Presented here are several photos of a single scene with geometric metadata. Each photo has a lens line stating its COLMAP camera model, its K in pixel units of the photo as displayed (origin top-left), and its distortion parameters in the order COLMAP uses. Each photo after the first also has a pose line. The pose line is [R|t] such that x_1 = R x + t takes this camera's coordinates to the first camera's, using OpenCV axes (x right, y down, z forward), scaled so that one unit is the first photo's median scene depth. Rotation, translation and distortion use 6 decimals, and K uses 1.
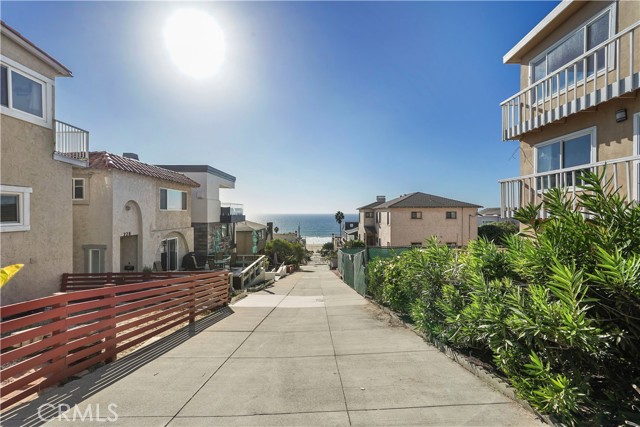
lens RADIAL K [[269.5, 0, 333.1], [0, 269.5, 214.4], [0, 0, 1]] dist [-0.016754, -0.000149]
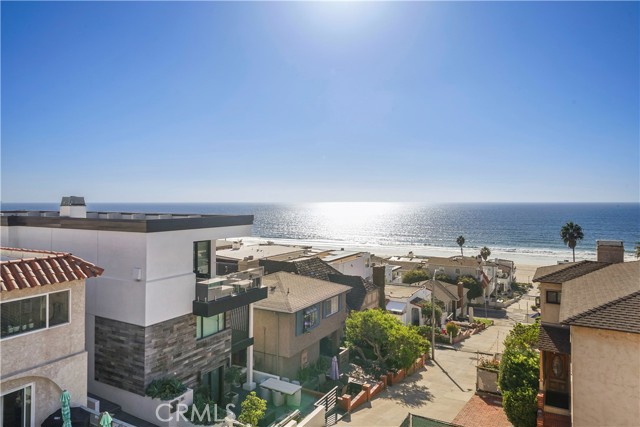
lens RADIAL K [[433.5, 0, 319.1], [0, 433.5, 201.8], [0, 0, 1]] dist [0.034649, 0.000515]
pose [[0.844738, 0.001963, -0.535176, 0.450108], [-0.003407, 0.999993, -0.001709, -0.332979], [0.535169, 0.003267, 0.844739, 0.677113]]
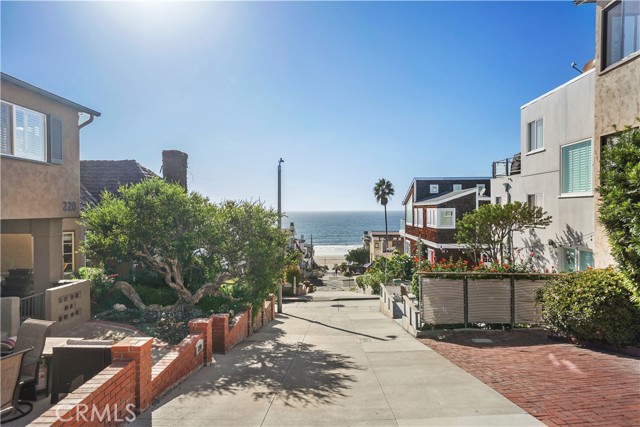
lens RADIAL K [[419.4, 0, 320.0], [0, 419.4, 213.5], [0, 0, 1]] dist [0.034472, 0.000574]
pose [[0.996000, -0.013581, -0.088311, -0.155915], [0.013941, 0.999897, 0.003461, 0.320075], [0.088255, -0.004678, 0.996087, 1.971685]]
